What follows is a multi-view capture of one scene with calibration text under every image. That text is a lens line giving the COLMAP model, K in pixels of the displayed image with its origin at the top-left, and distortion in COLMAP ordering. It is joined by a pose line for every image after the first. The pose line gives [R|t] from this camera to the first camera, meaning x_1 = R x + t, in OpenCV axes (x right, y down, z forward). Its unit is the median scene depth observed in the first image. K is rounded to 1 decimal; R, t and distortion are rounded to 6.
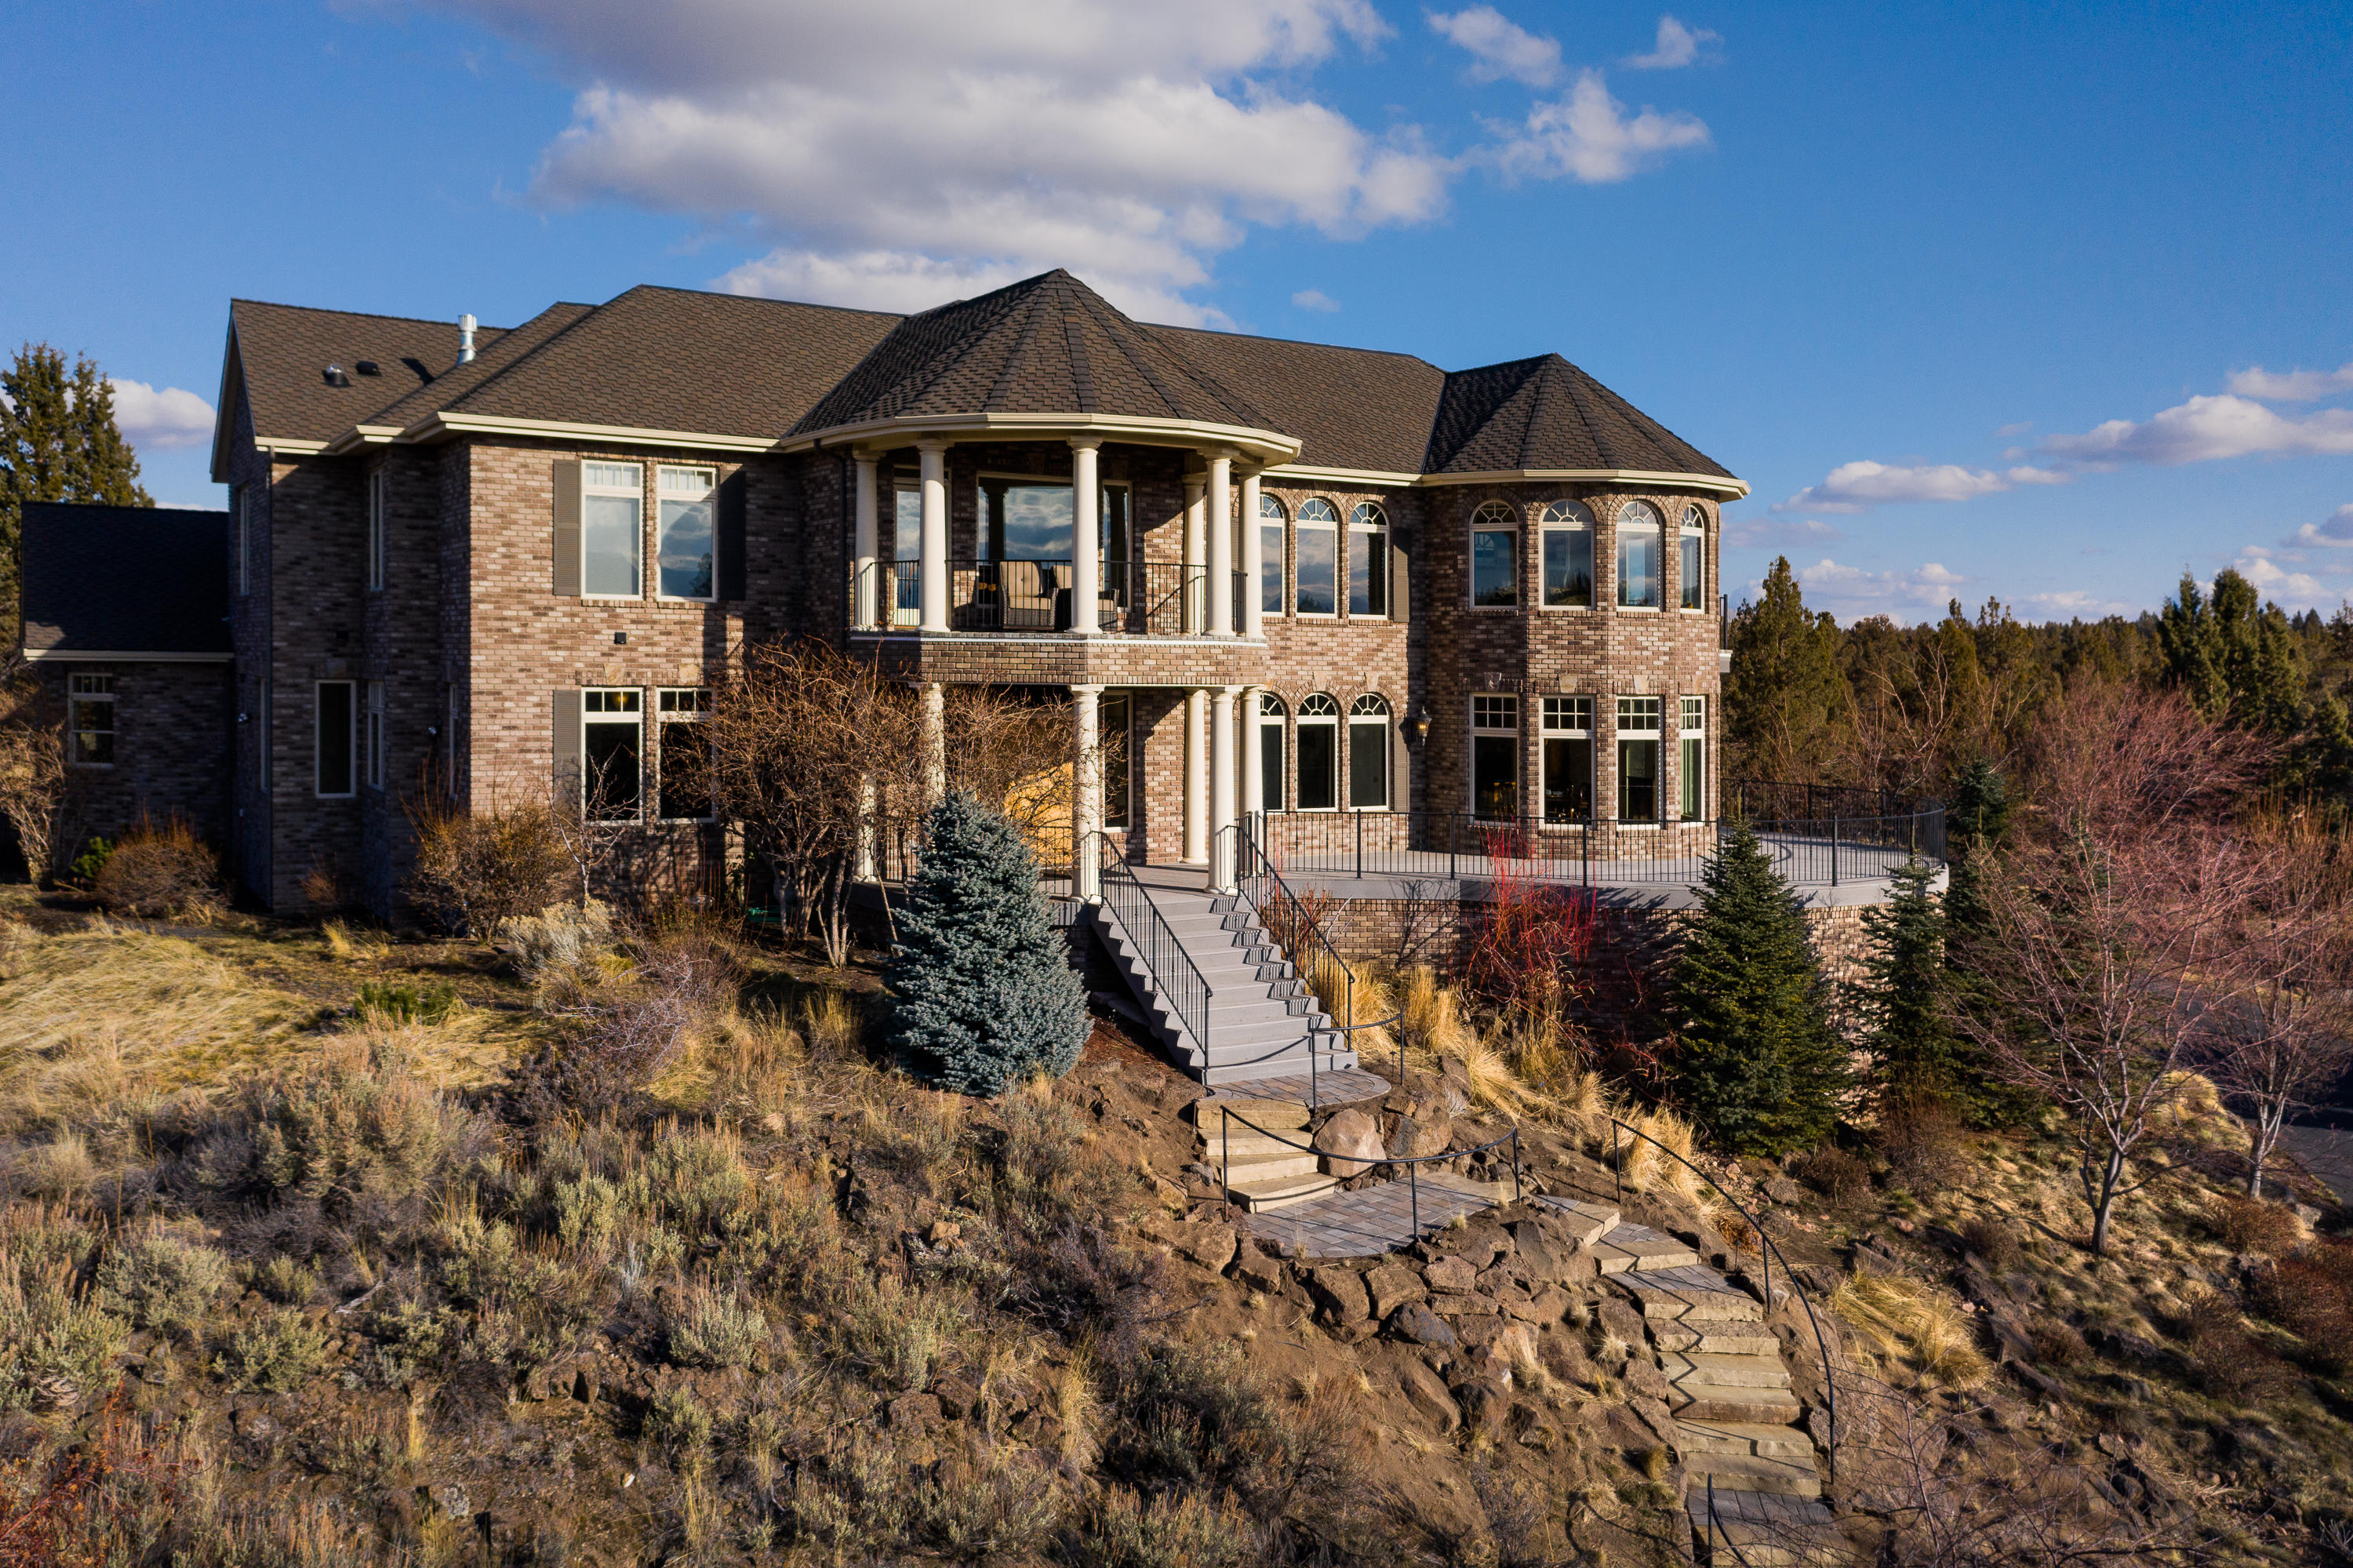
lens RADIAL K [[2025.4, 0, 1241.6], [0, 2025.4, 648.6], [0, 0, 1]] dist [0.006644, 0.004910]
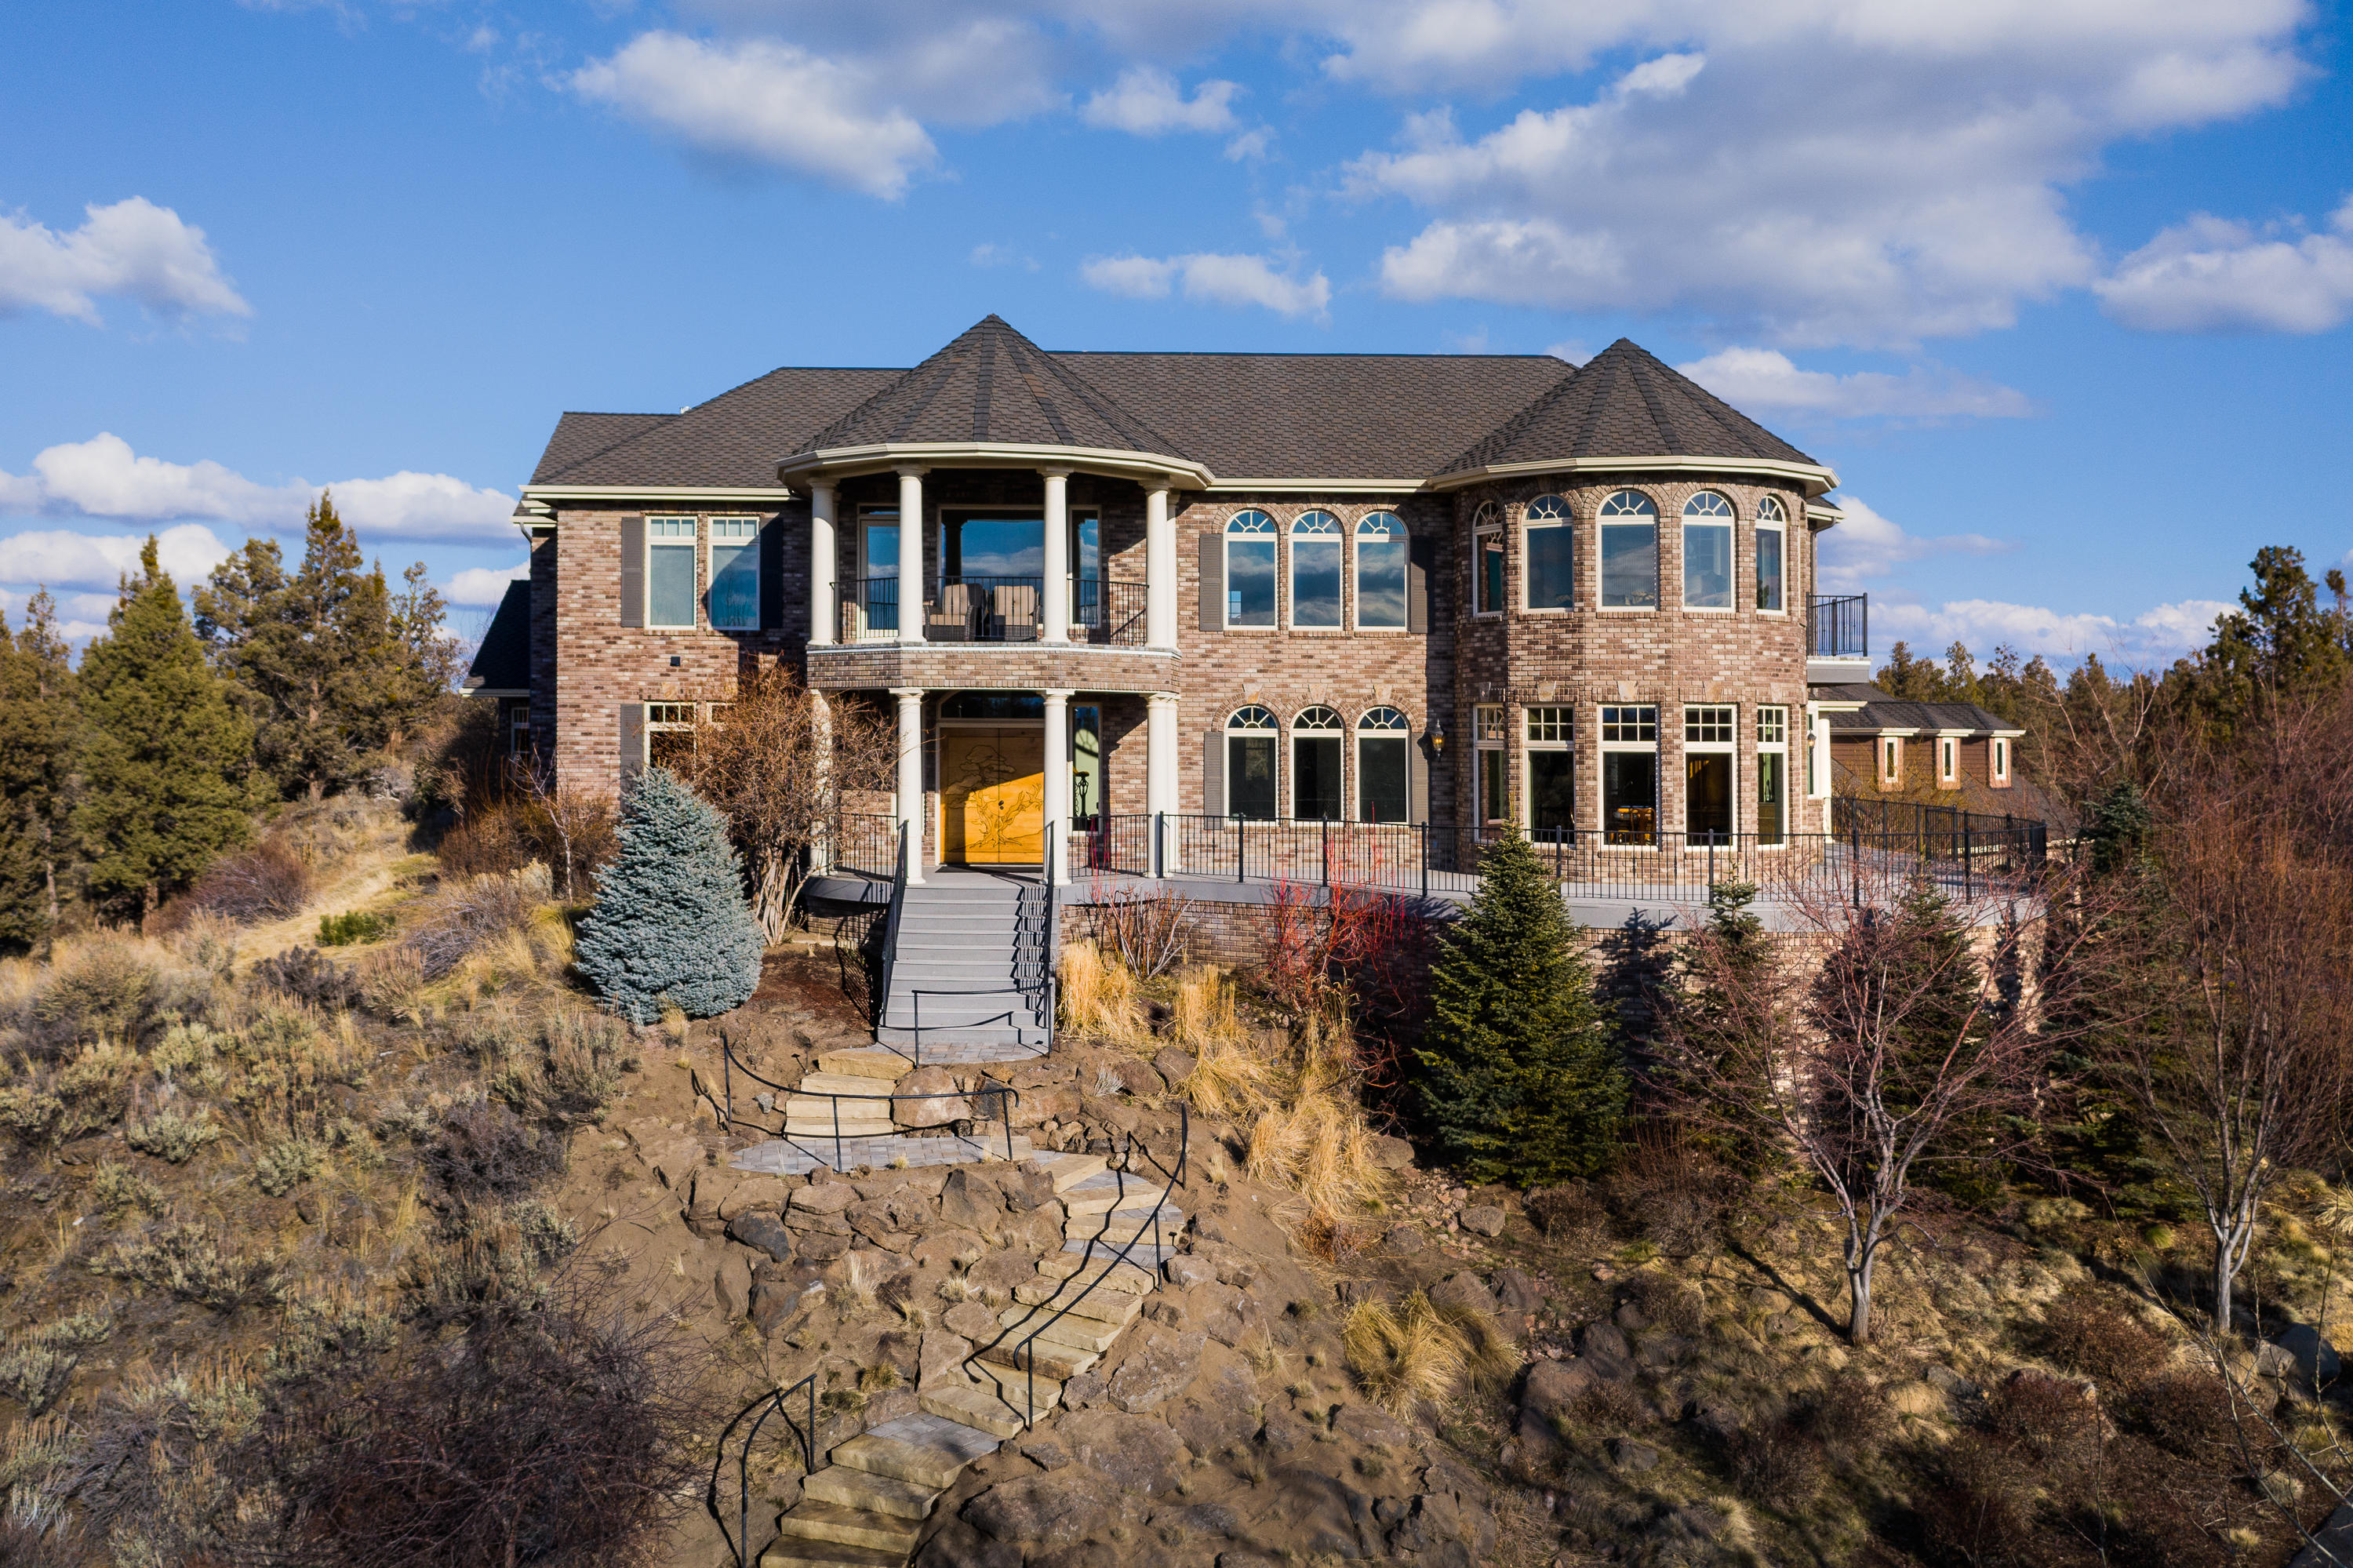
lens RADIAL K [[2112.7, 0, 1075.1], [0, 2112.7, 697.5], [0, 0, 1]] dist [0.009800, 0.006461]
pose [[0.832551, -0.016458, -0.553704, 0.519749], [0.007161, 0.999795, -0.018949, 0.036983], [0.553903, 0.011811, 0.832498, 0.070830]]
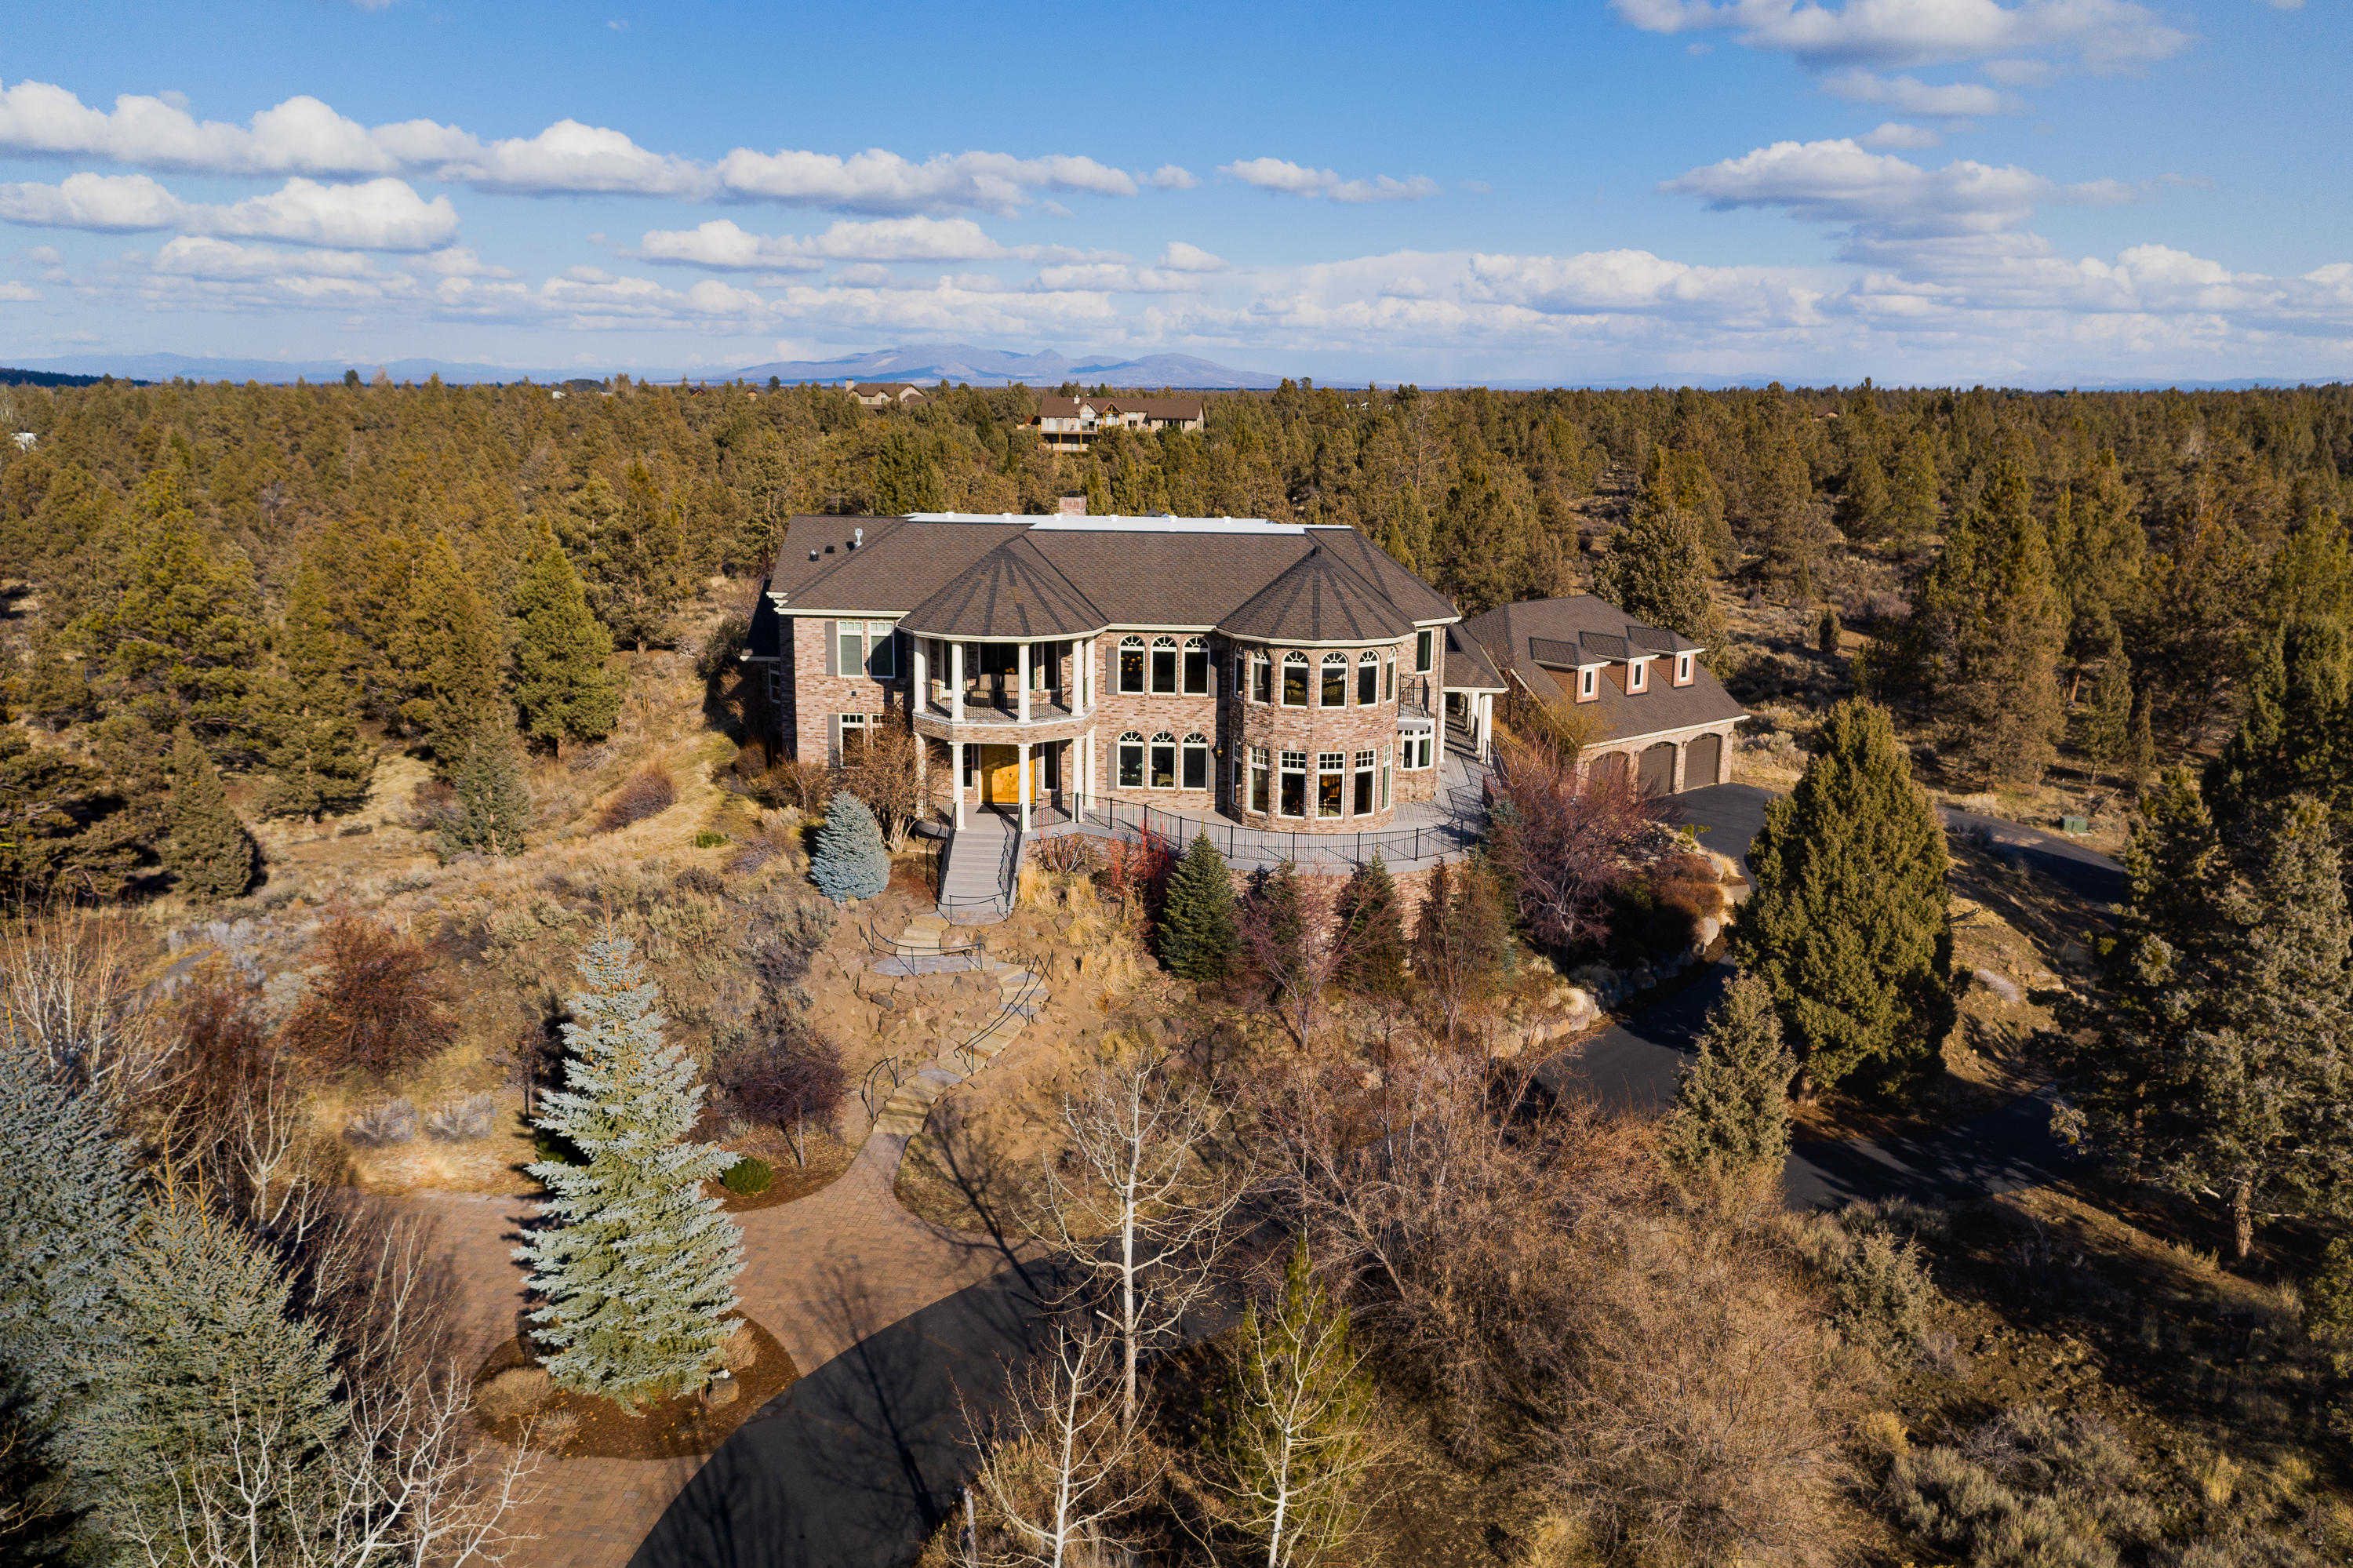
lens RADIAL K [[1966.4, 0, 1092.4], [0, 1966.4, 786.0], [0, 0, 1]] dist [0.008281, 0.013579]
pose [[0.783276, 0.121700, -0.609646, 1.207806], [0.002625, 0.979995, 0.199004, -0.321835], [0.621669, -0.157476, 0.767287, -0.575288]]
